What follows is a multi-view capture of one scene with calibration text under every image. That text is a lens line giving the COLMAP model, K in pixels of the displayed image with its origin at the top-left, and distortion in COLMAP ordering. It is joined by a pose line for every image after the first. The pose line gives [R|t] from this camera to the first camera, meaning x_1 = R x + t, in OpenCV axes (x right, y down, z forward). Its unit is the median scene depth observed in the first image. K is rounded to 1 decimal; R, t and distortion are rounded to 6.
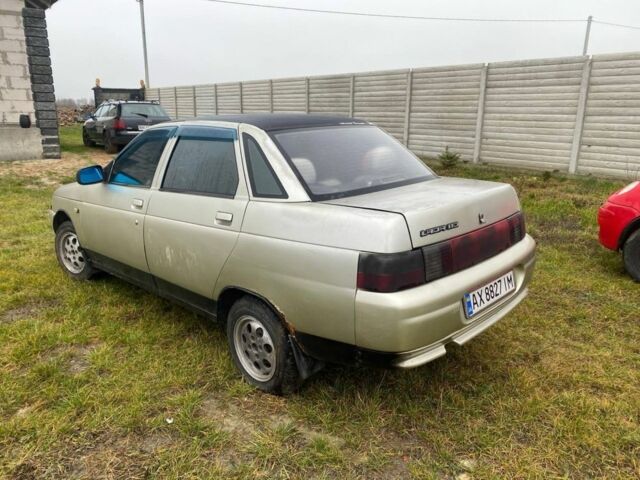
lens RADIAL K [[493.5, 0, 319.5], [0, 493.5, 236.7], [0, 0, 1]] dist [0.057561, -0.051614]
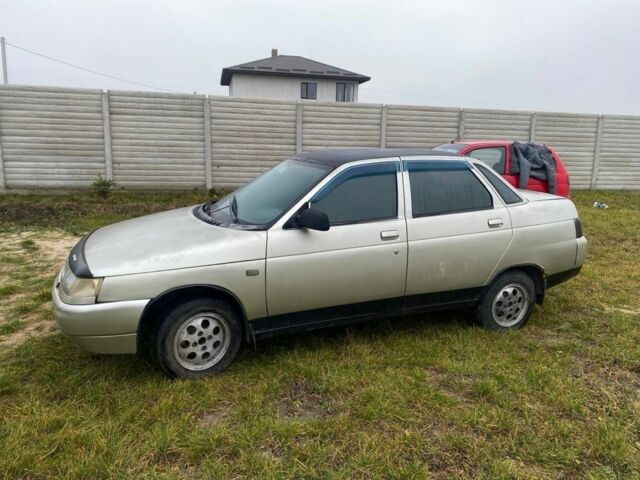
lens RADIAL K [[493.5, 0, 321.8], [0, 493.5, 238.4], [0, 0, 1]] dist [0.057561, -0.051614]
pose [[0.405989, -0.176113, 0.896748, -0.458851], [0.208664, 0.973199, 0.096658, -0.064431], [-0.889737, 0.147877, 0.431856, 0.227647]]
